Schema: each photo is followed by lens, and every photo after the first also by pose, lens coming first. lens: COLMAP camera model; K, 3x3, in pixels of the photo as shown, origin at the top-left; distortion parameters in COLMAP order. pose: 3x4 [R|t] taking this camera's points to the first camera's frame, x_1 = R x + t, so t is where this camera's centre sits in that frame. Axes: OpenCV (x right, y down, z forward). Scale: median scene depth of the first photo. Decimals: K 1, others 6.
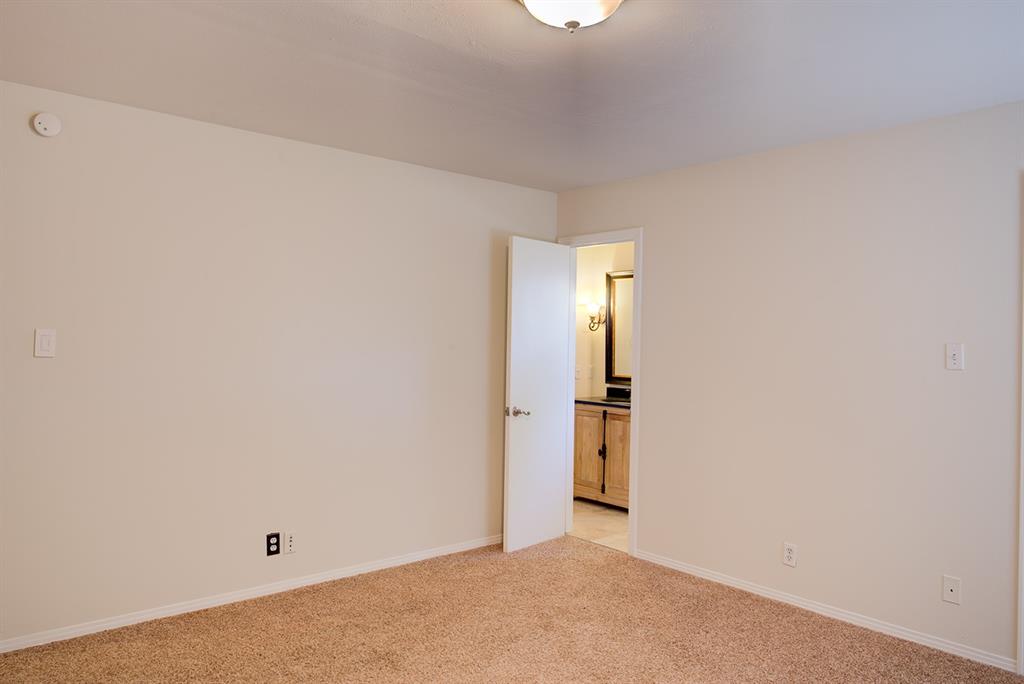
lens RADIAL K [[723.6, 0, 513.0], [0, 723.6, 343.0], [0, 0, 1]] dist [0.005195, -0.001488]
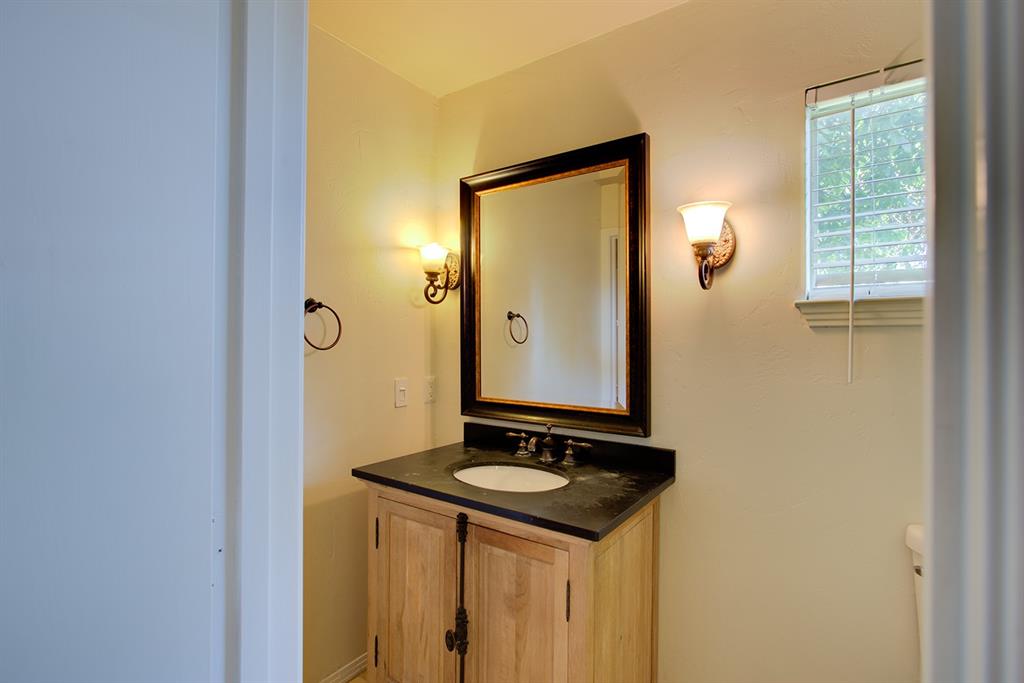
lens RADIAL K [[496.5, 0, 508.2], [0, 496.5, 342.0], [0, 0, 1]] dist [-0.001402, -0.000127]
pose [[0.972942, -0.009025, 0.230875, 0.084242], [0.008952, 0.999959, 0.001364, 0.008166], [-0.230878, 0.000740, 0.972983, 0.685485]]
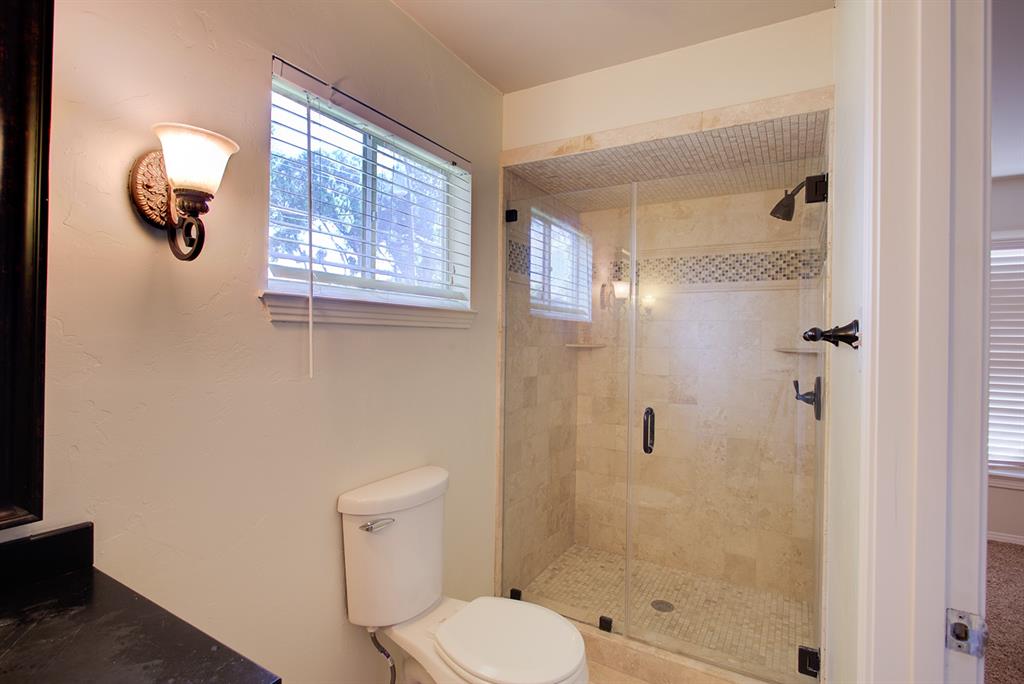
lens RADIAL K [[498.9, 0, 508.9], [0, 498.9, 338.2], [0, 0, 1]] dist [-0.021041, 0.004846]
pose [[-0.332913, -0.018994, 0.942766, 0.045326], [-0.017520, 0.999749, 0.013955, 0.005328], [-0.942795, -0.011872, -0.333162, 0.849845]]
